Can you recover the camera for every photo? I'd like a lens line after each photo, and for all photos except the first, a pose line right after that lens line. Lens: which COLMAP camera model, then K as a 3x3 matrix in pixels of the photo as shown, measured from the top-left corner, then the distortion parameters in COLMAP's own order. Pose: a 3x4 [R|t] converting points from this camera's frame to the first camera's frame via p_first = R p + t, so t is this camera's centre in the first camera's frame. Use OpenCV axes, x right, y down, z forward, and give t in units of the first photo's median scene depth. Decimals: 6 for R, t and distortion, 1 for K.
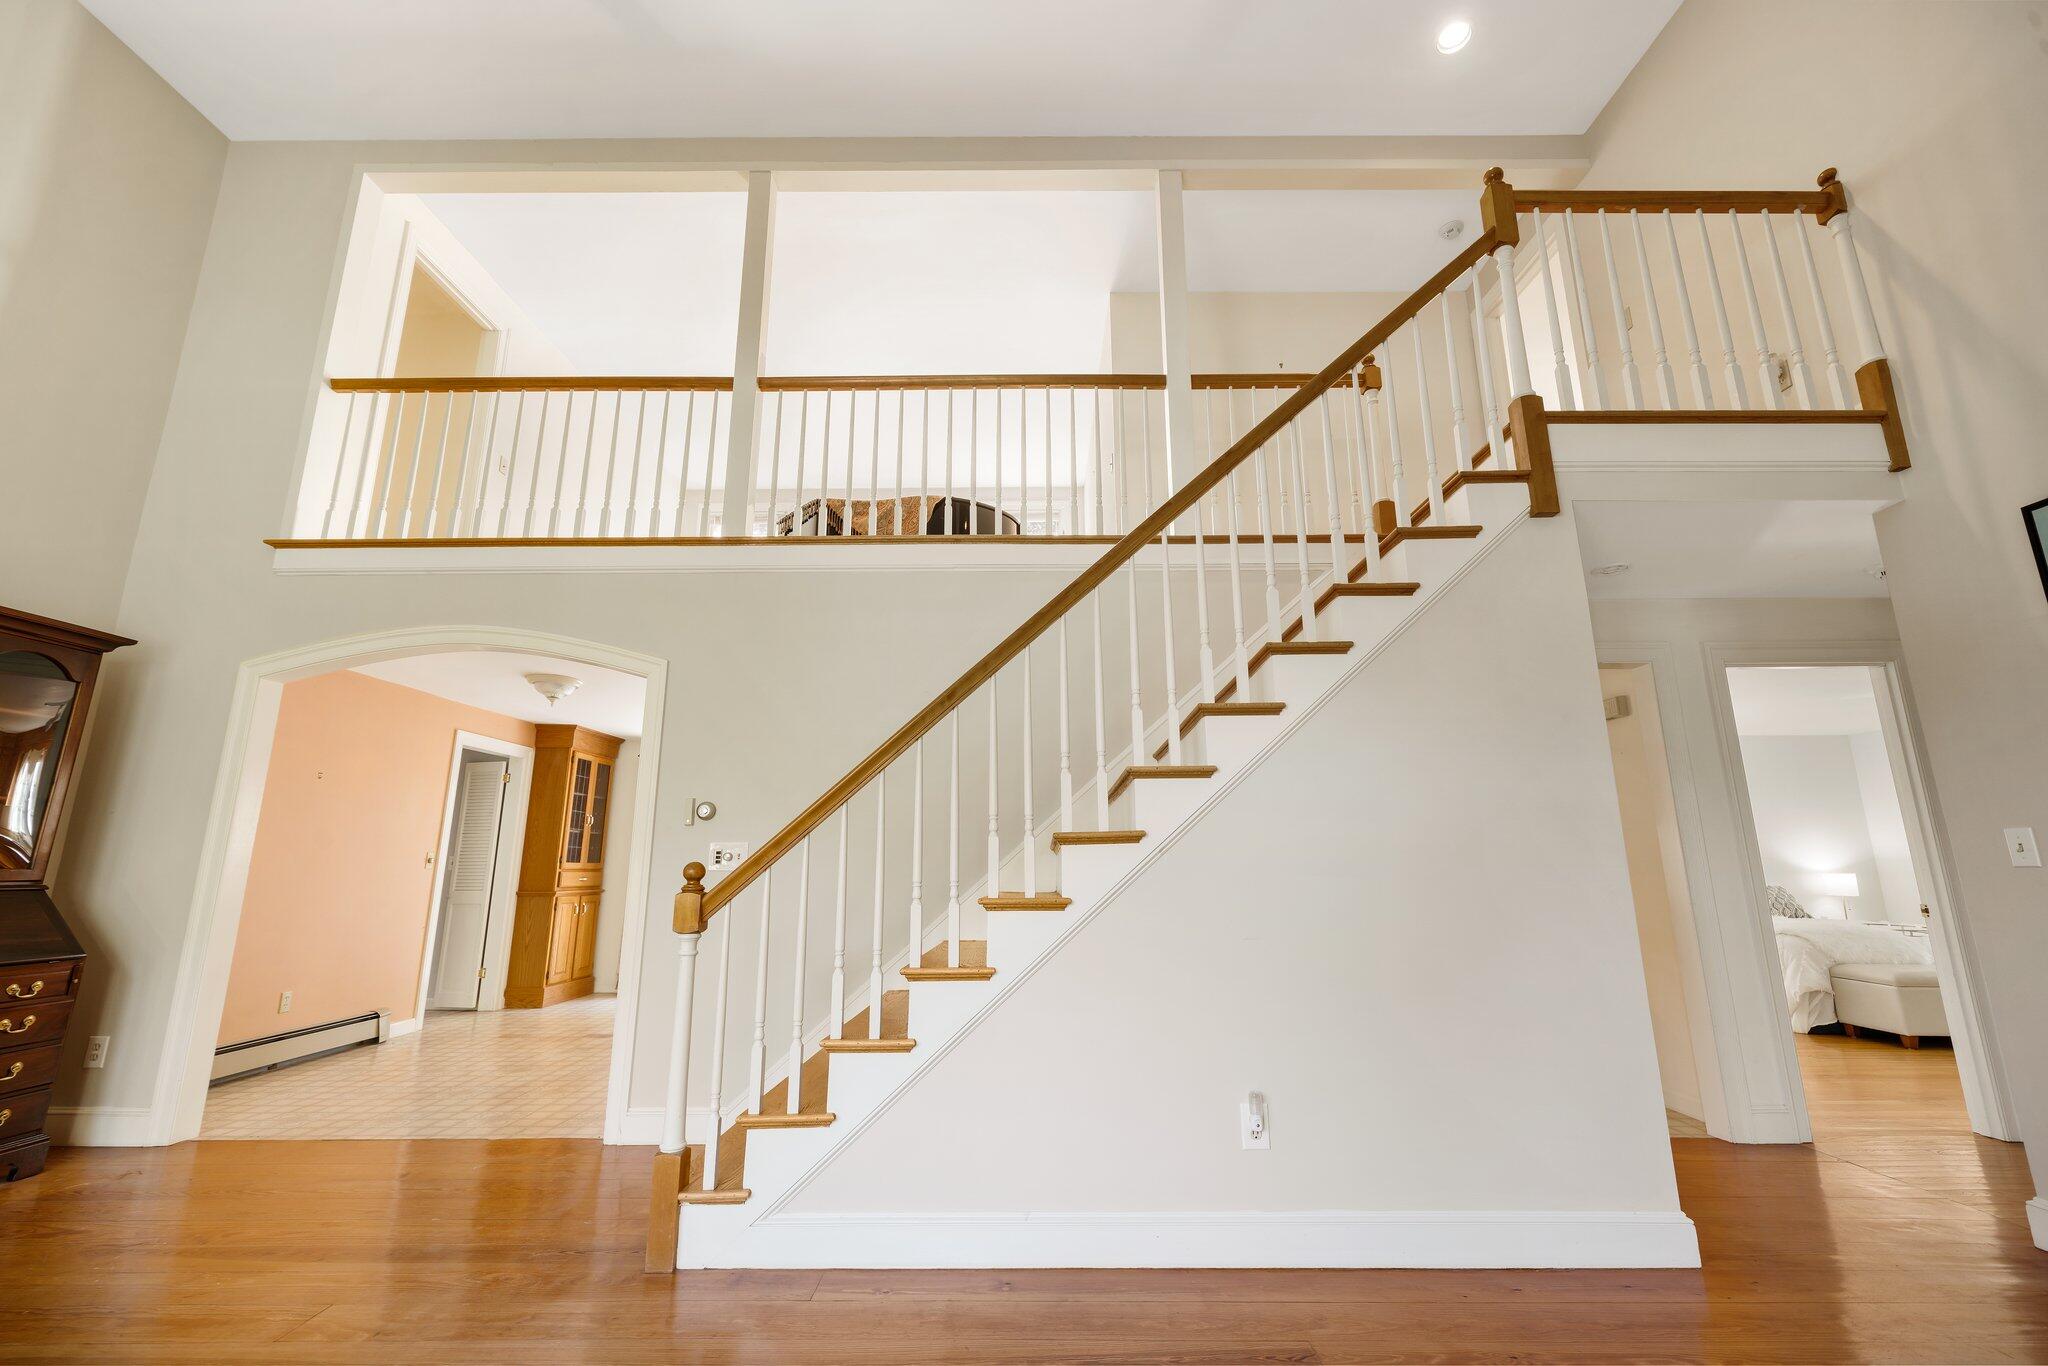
lens RADIAL K [[837.1, 0, 1029.2], [0, 837.1, 677.6], [0, 0, 1]] dist [-0.001126, -0.001010]
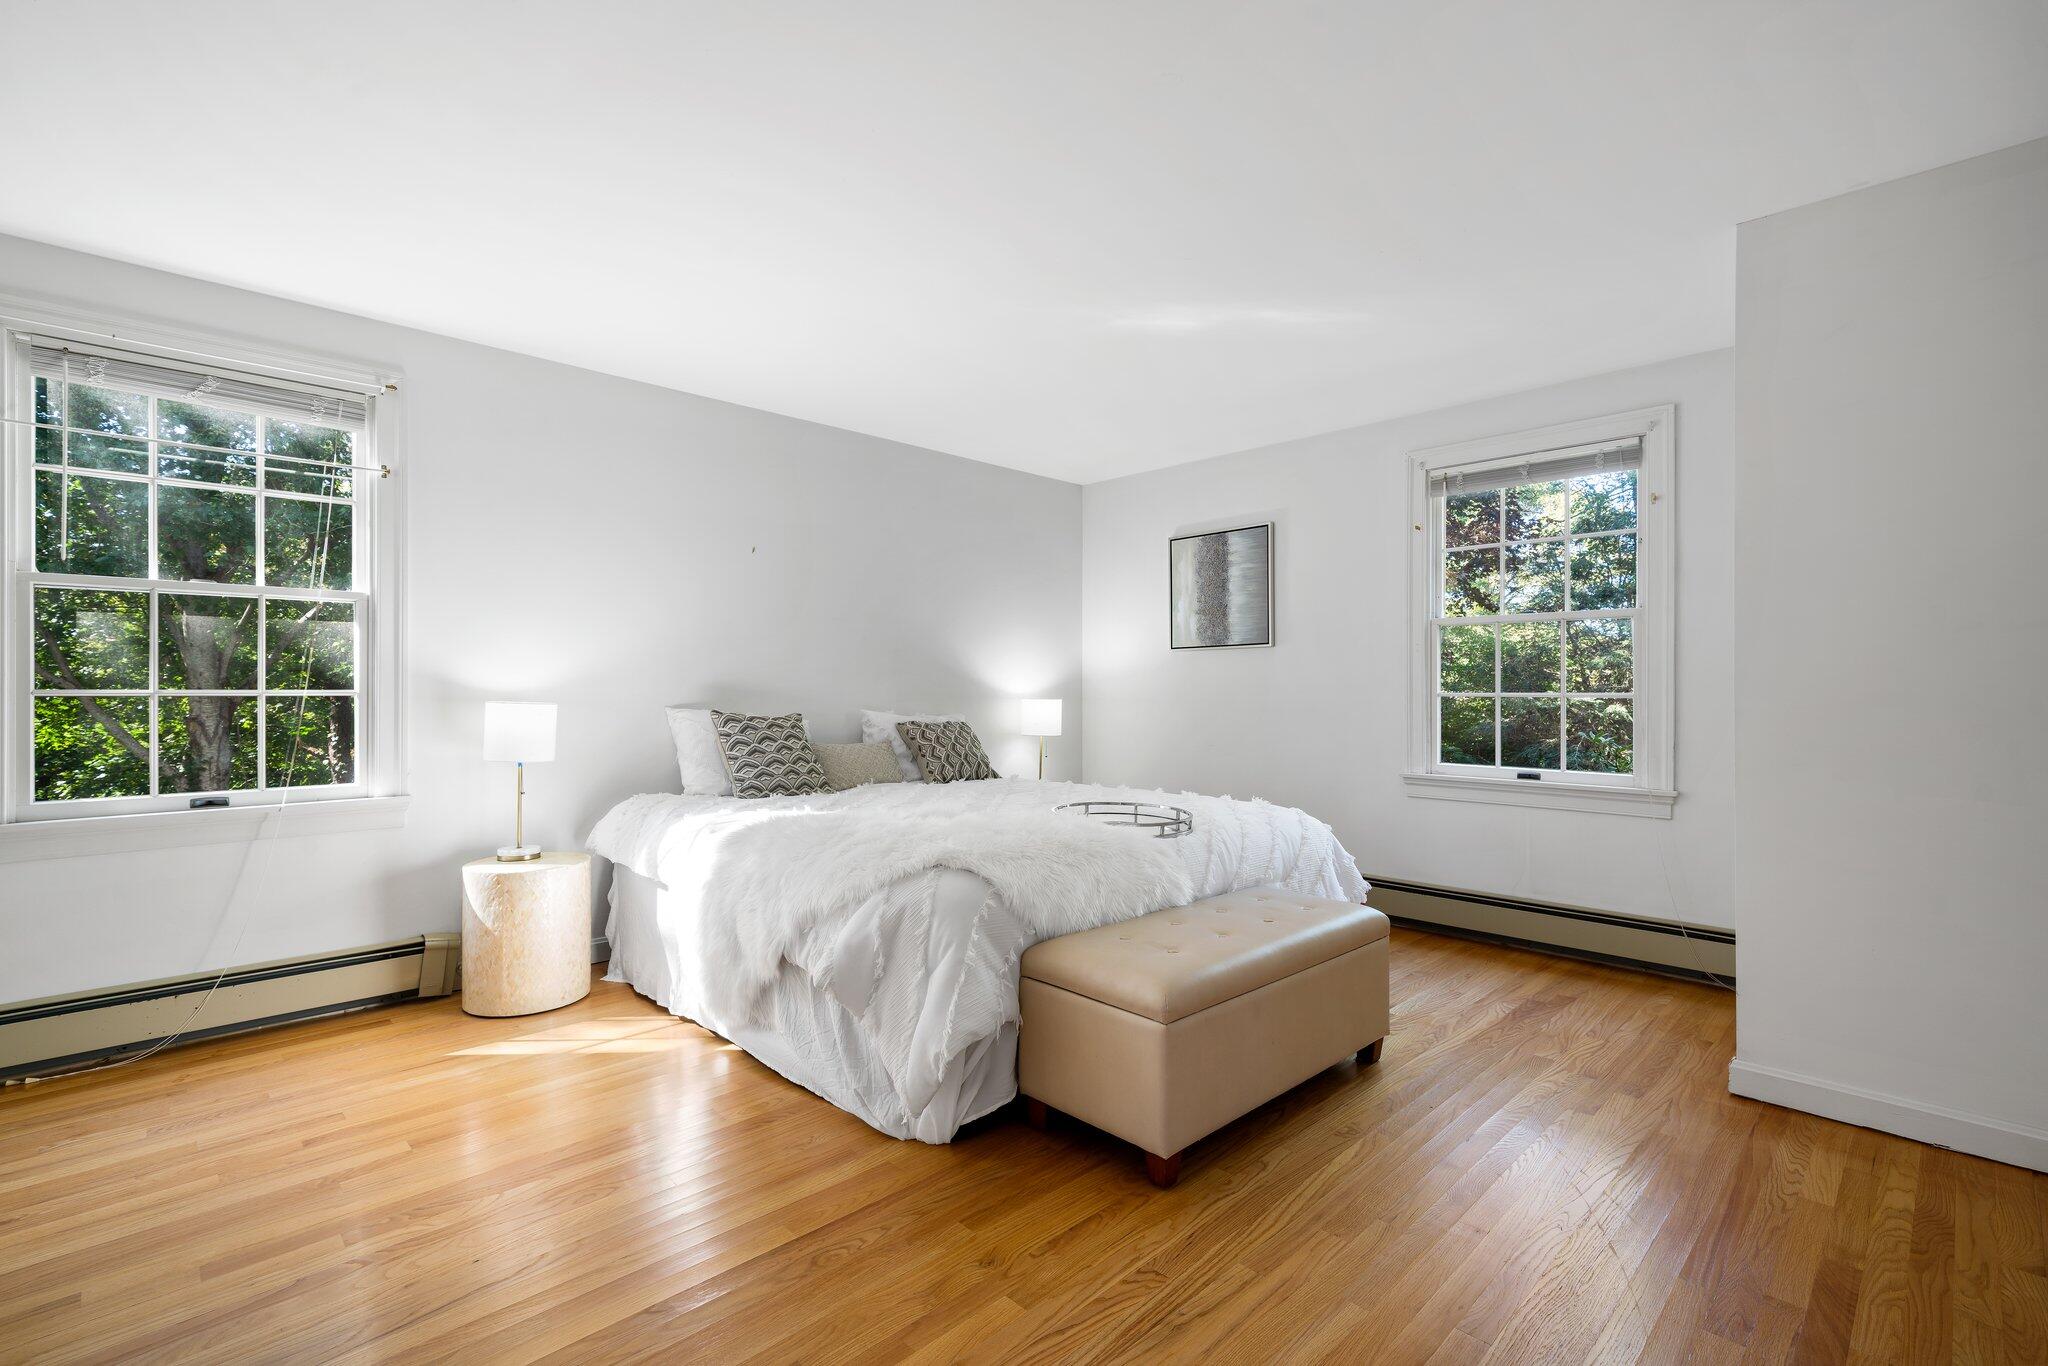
lens RADIAL K [[901.4, 0, 1019.8], [0, 901.4, 689.5], [0, 0, 1]] dist [-0.015021, 0.001807]
pose [[0.718439, 0.009836, 0.695520, 0.681479], [-0.163622, 0.974233, 0.155237, 0.174052], [-0.676071, -0.225331, 0.701536, 0.749384]]
